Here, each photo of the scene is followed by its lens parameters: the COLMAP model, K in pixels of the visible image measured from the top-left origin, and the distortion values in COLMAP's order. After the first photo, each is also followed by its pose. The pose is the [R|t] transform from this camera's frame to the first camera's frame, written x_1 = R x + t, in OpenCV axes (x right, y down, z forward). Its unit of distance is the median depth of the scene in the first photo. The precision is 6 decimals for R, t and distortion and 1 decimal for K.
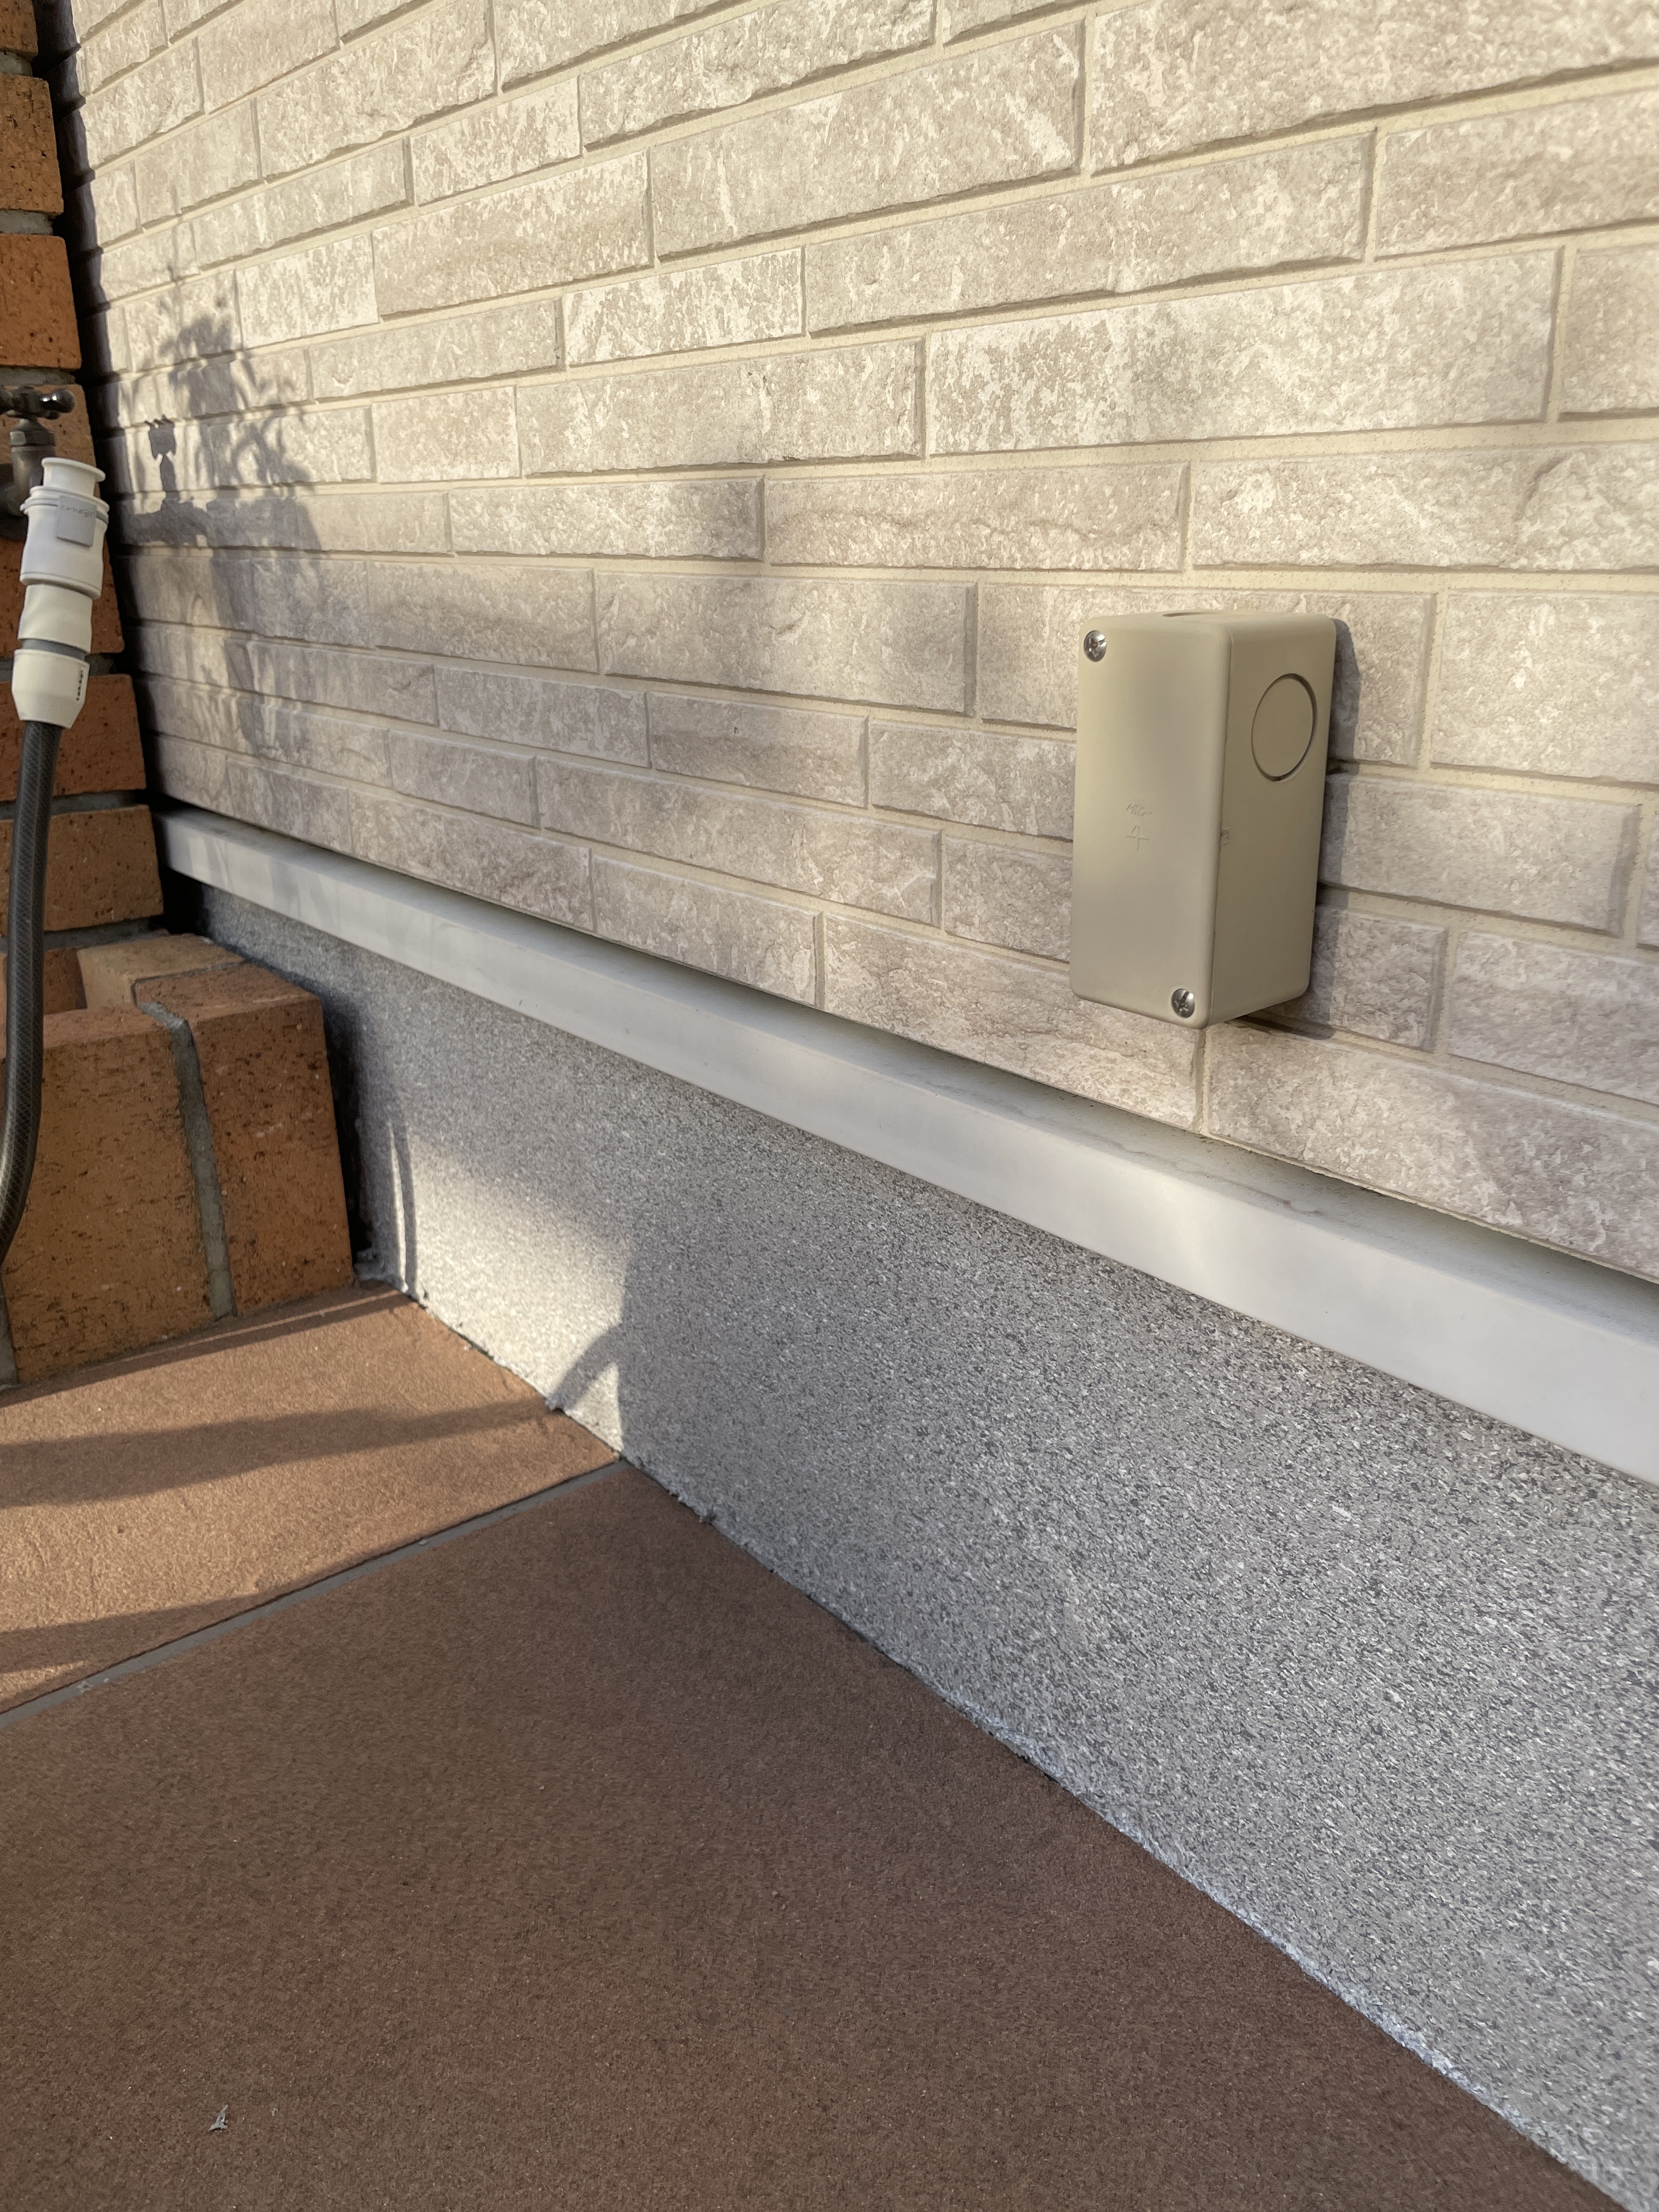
lens RADIAL K [[1693.6, 0, 842.3], [0, 1693.6, 1093.4], [0, 0, 1]] dist [0.114215, -0.145602]
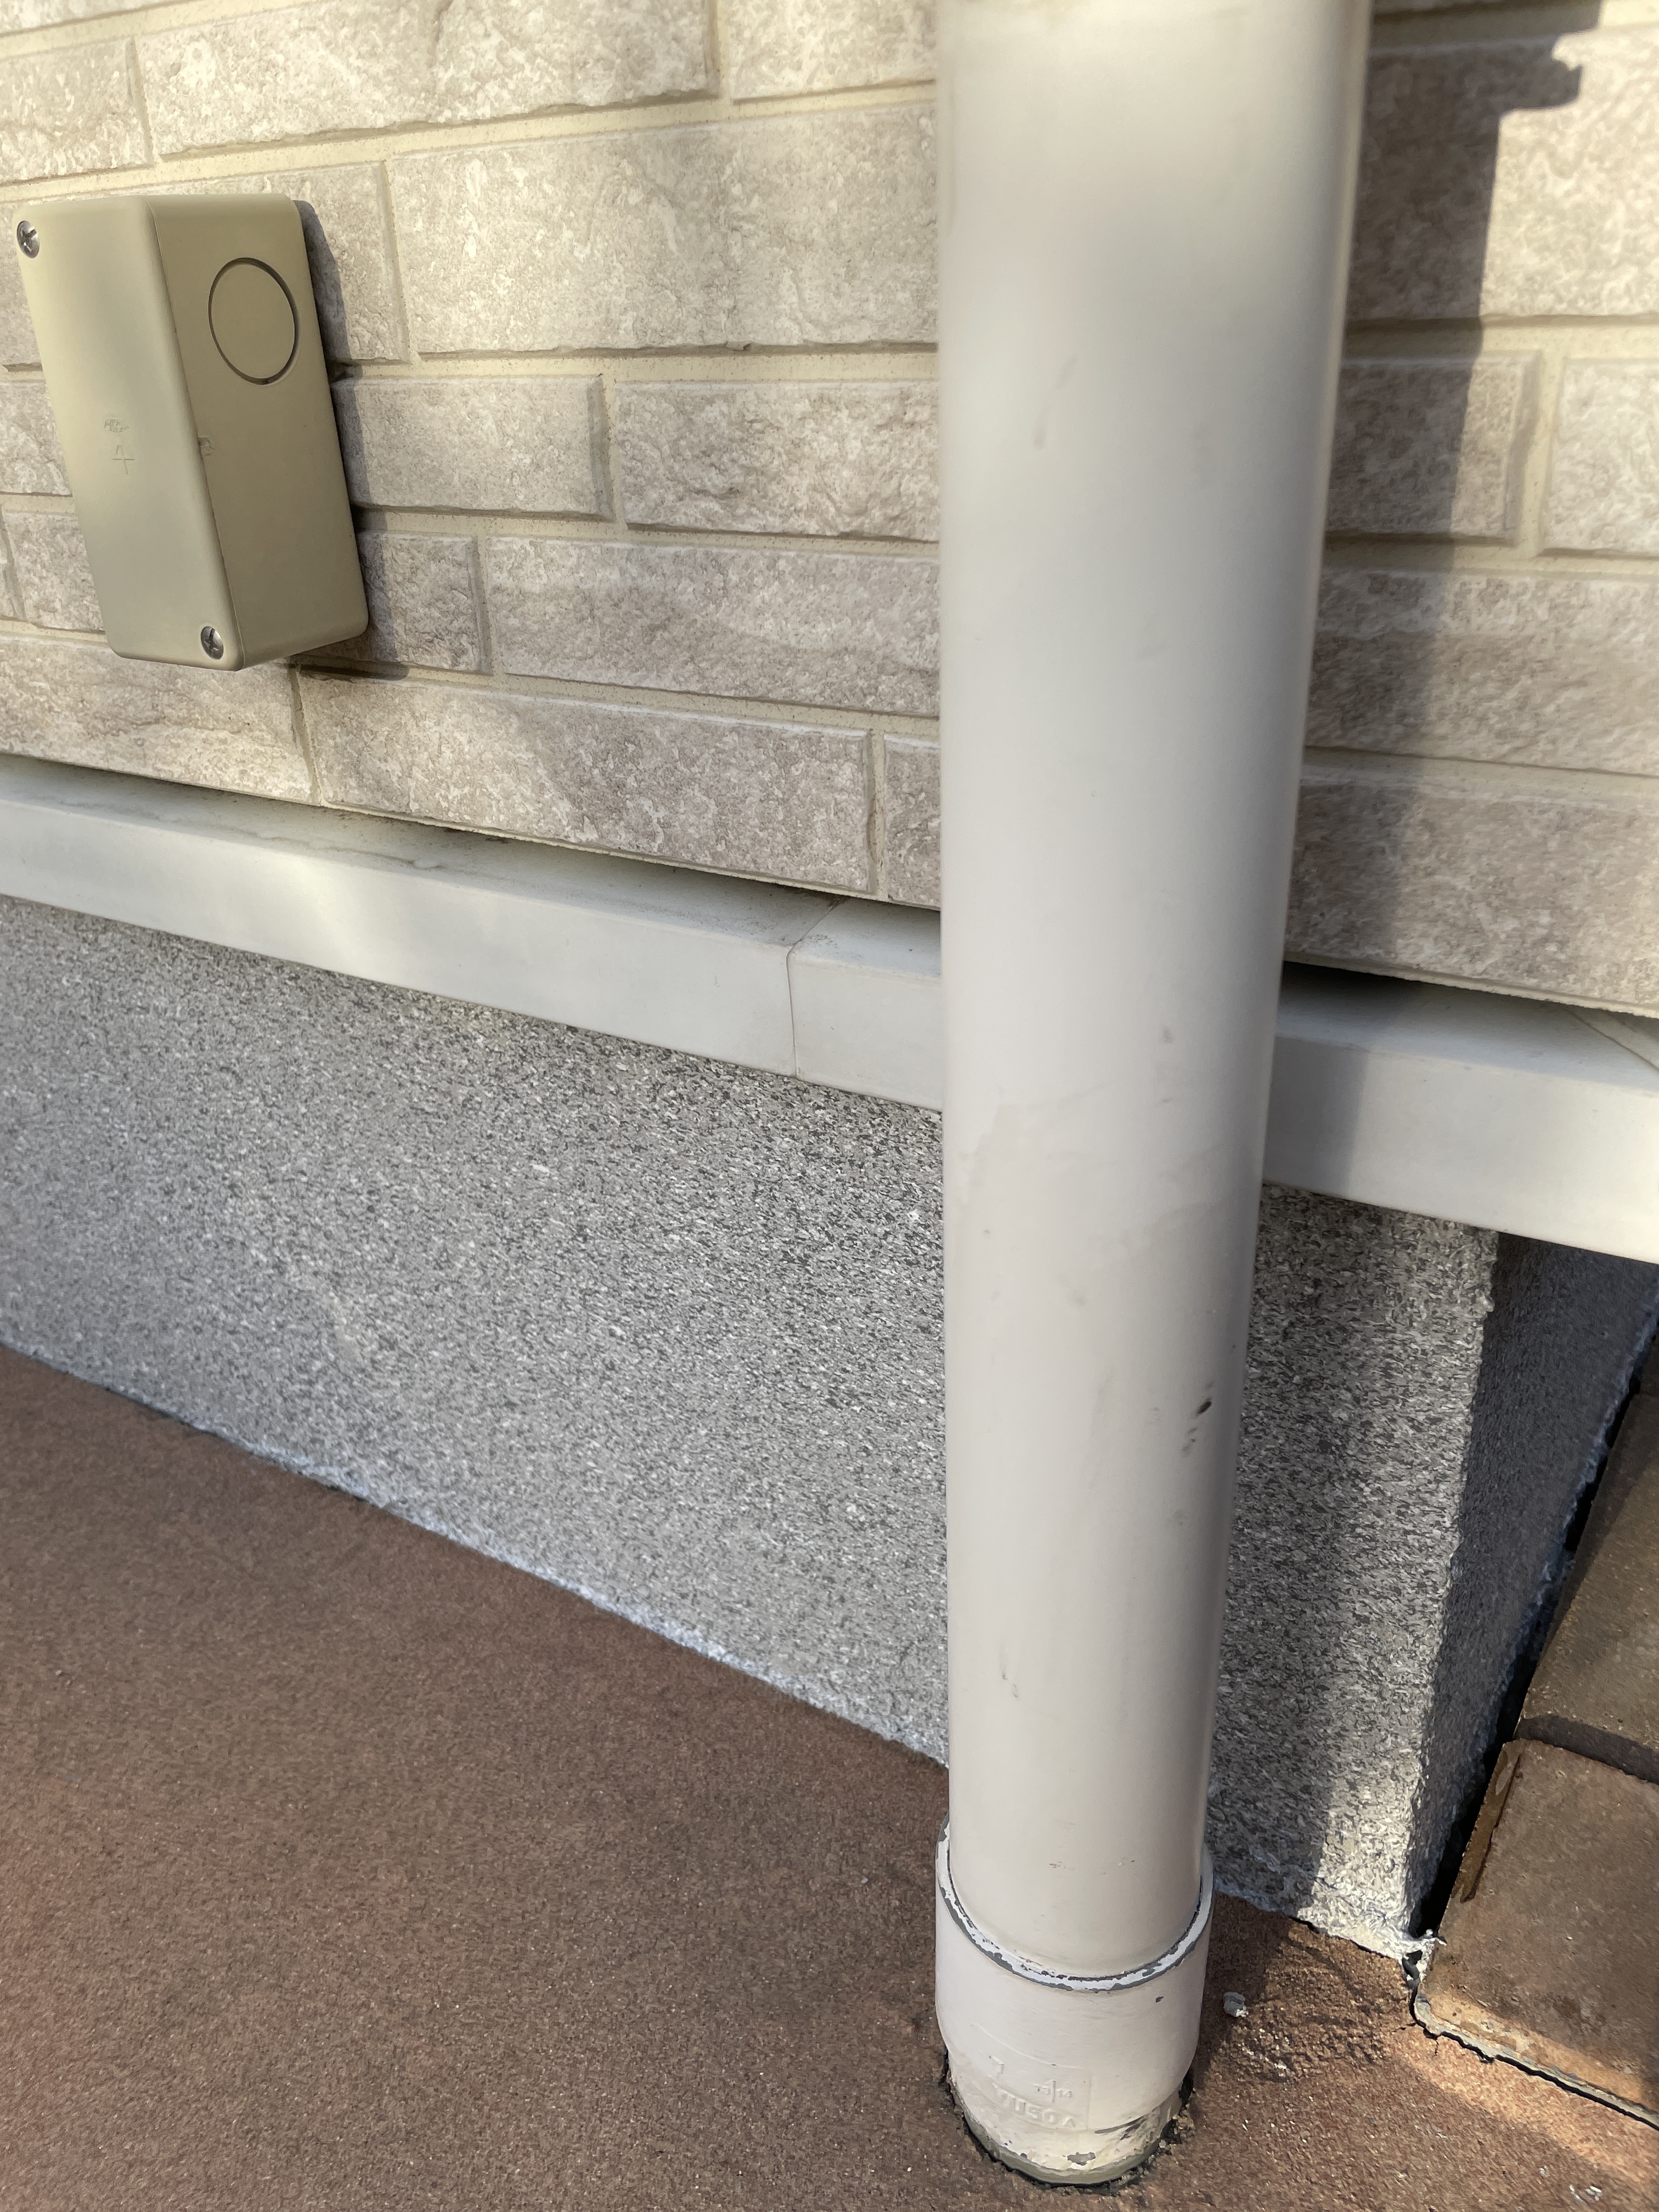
lens RADIAL K [[1693.5, 0, 822.9], [0, 1693.5, 1120.1], [0, 0, 1]] dist [0.113243, -0.146383]
pose [[0.953072, -0.164856, 0.253922, 0.203541], [0.133554, 0.981659, 0.136047, 0.102685], [-0.271693, -0.095751, 0.957609, -0.011149]]
